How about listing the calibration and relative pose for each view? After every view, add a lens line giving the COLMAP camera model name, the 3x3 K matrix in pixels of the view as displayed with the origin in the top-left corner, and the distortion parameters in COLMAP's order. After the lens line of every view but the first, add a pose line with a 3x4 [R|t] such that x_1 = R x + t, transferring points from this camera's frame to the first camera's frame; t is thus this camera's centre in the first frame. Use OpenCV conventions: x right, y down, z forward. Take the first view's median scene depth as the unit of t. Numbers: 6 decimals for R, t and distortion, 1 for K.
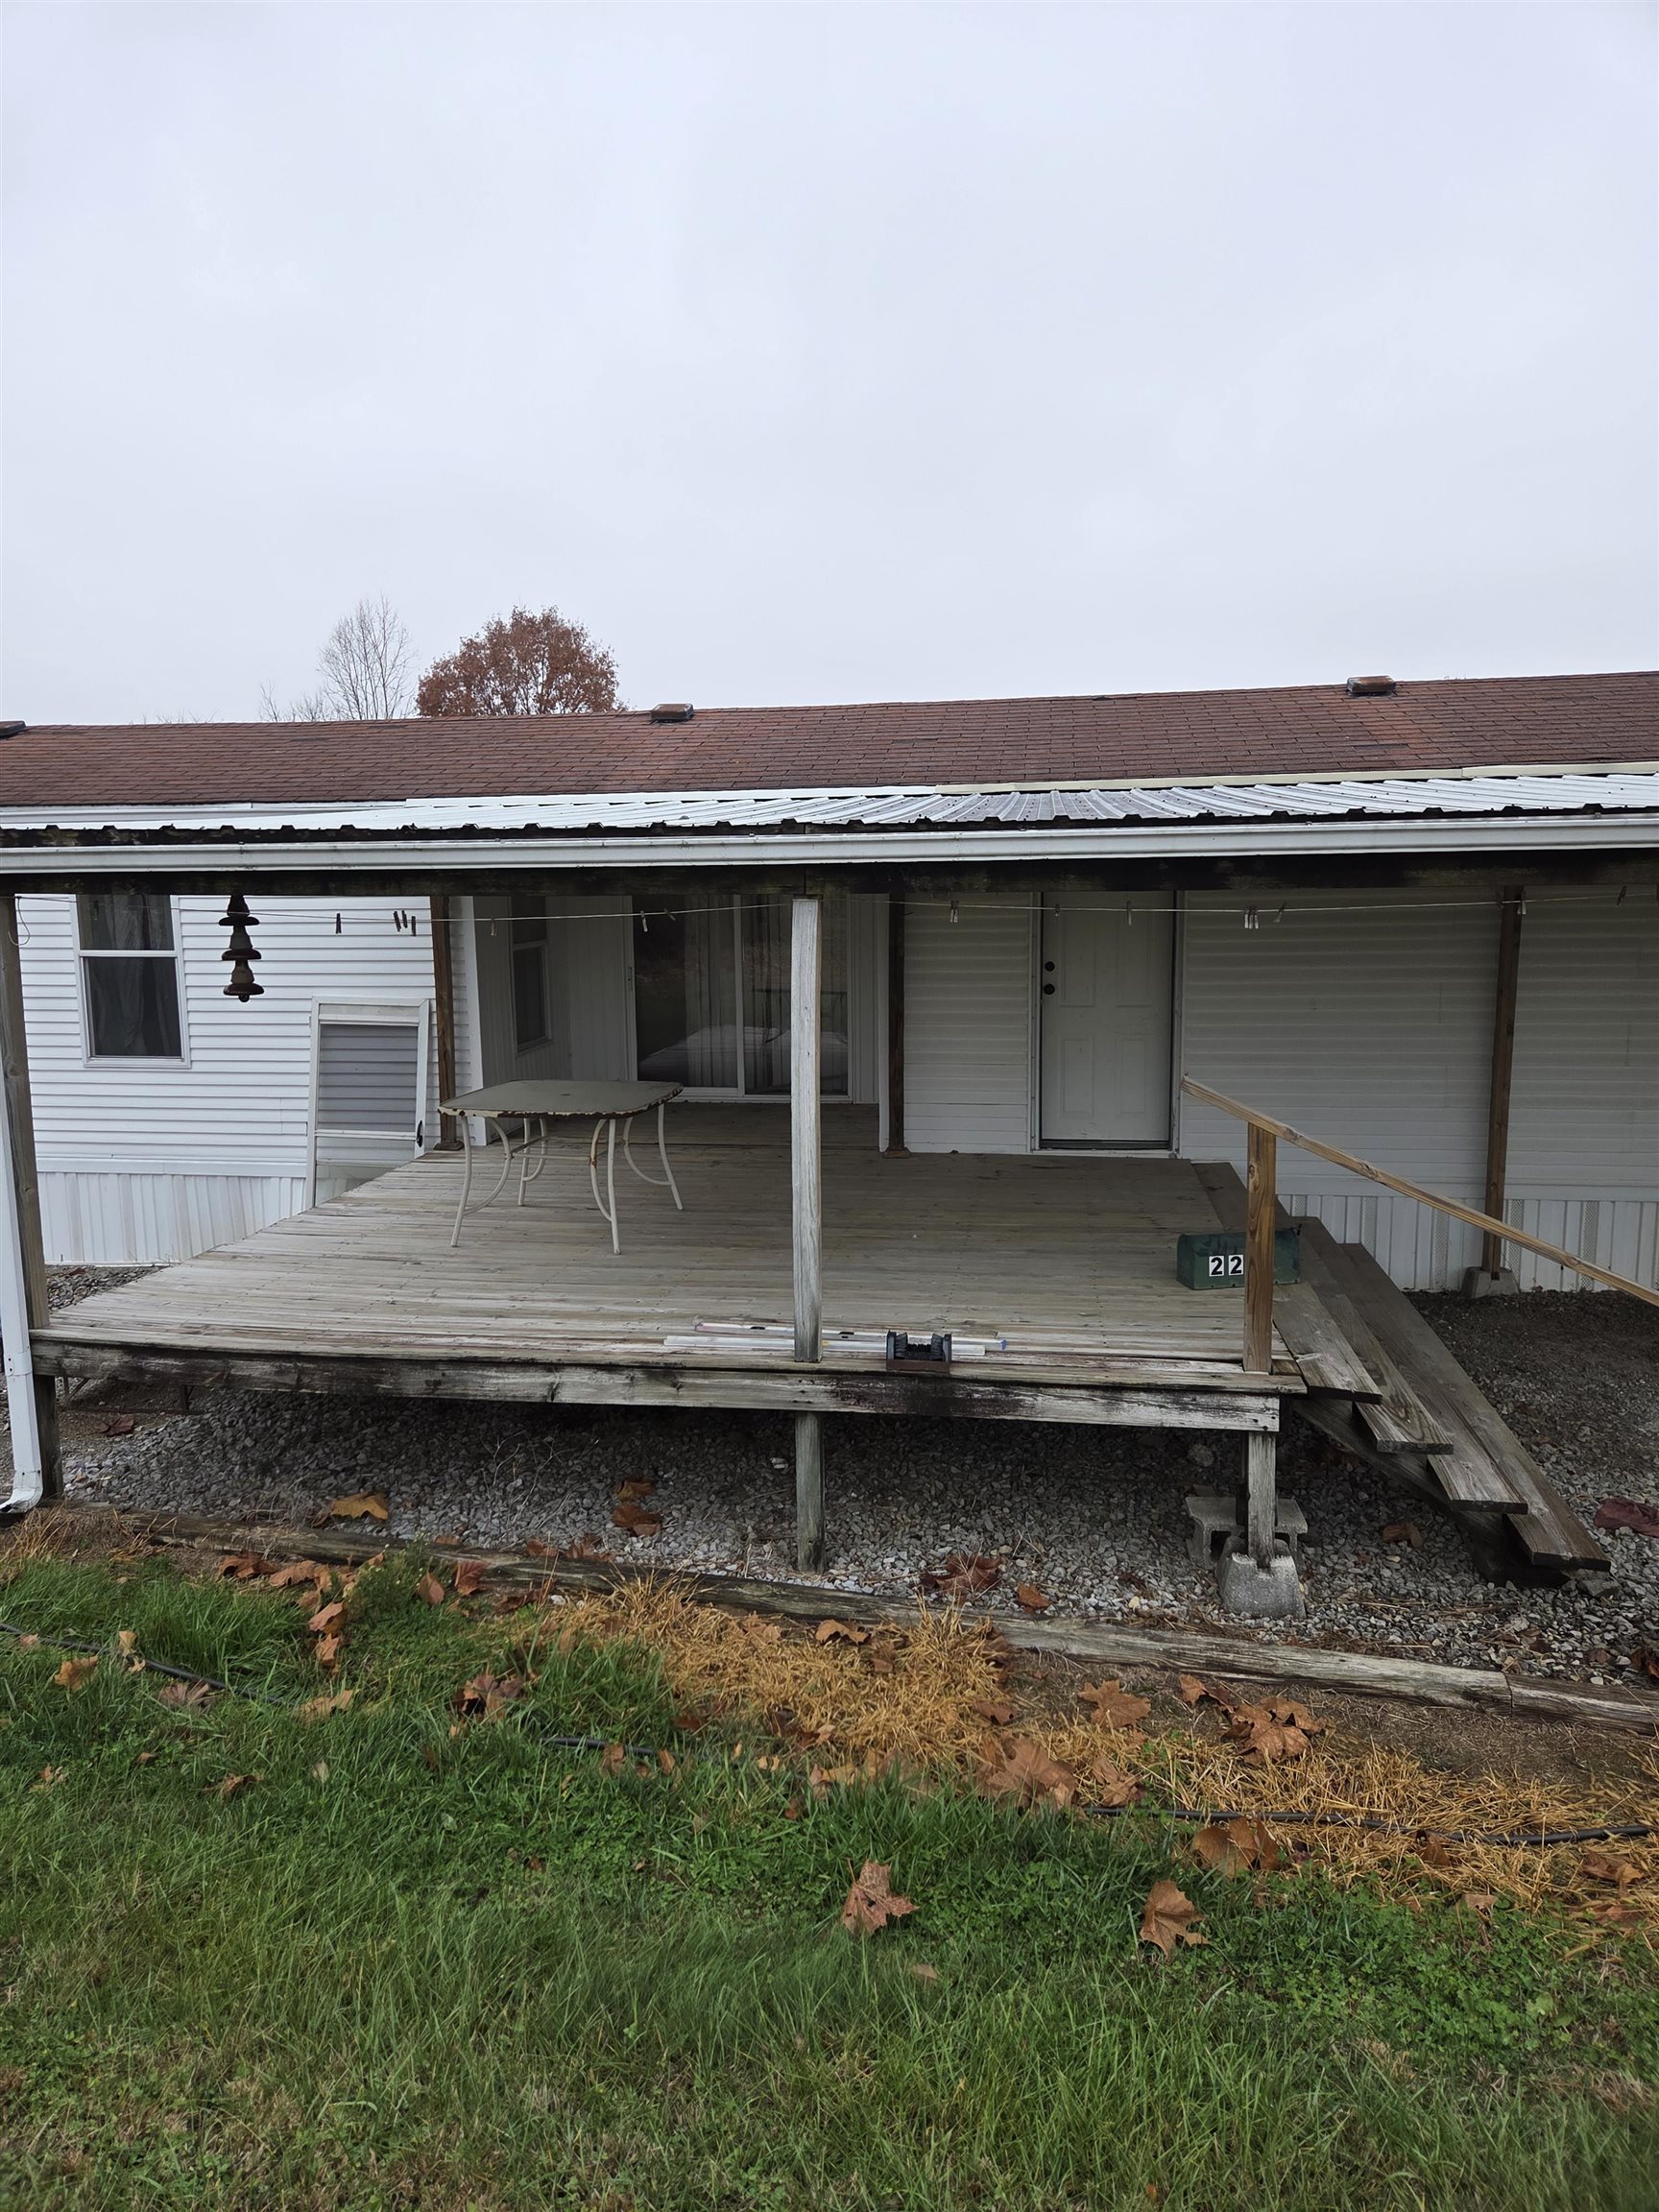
lens RADIAL K [[1453.8, 0, 829.5], [0, 1453.8, 1106.0], [0, 0, 1]] dist [0.094607, -0.076687]
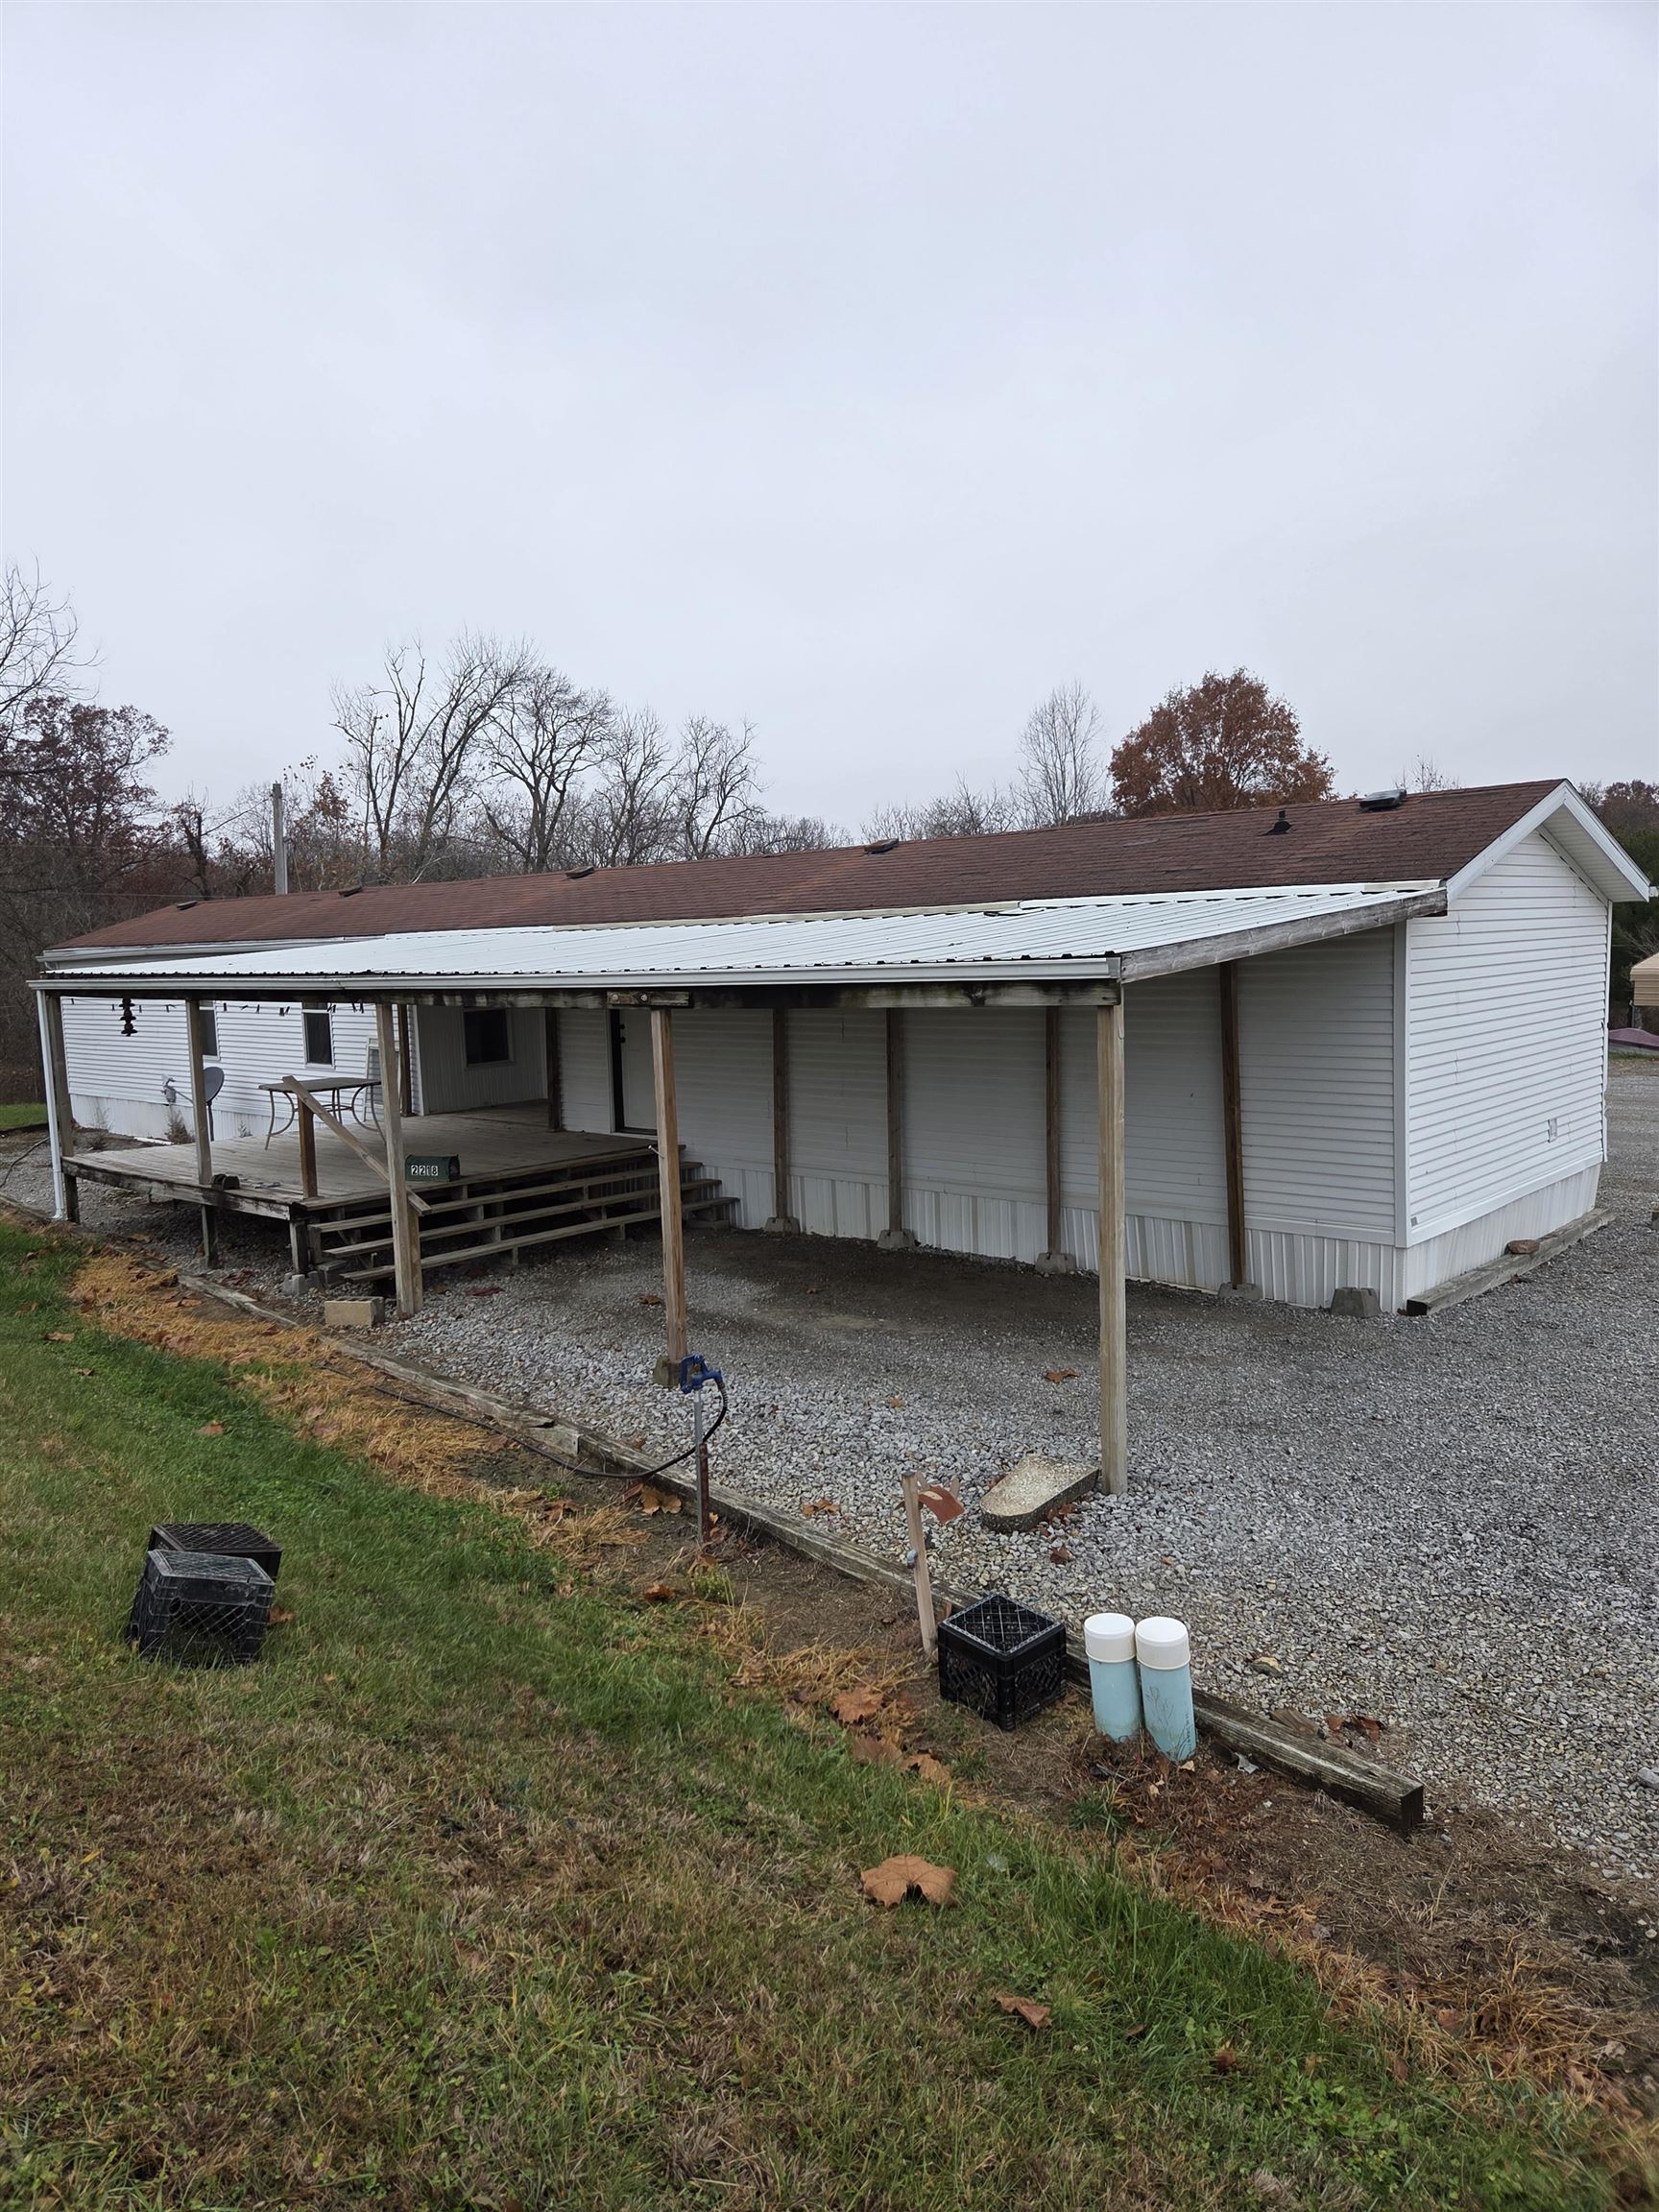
lens RADIAL K [[1453.8, 0, 829.5], [0, 1453.8, 1106.0], [0, 0, 1]] dist [0.094607, -0.076687]
pose [[0.844097, 0.048399, -0.534002, 1.207671], [-0.061483, 0.998086, -0.006725, -0.004732], [0.532654, 0.038508, 0.845457, -0.310792]]
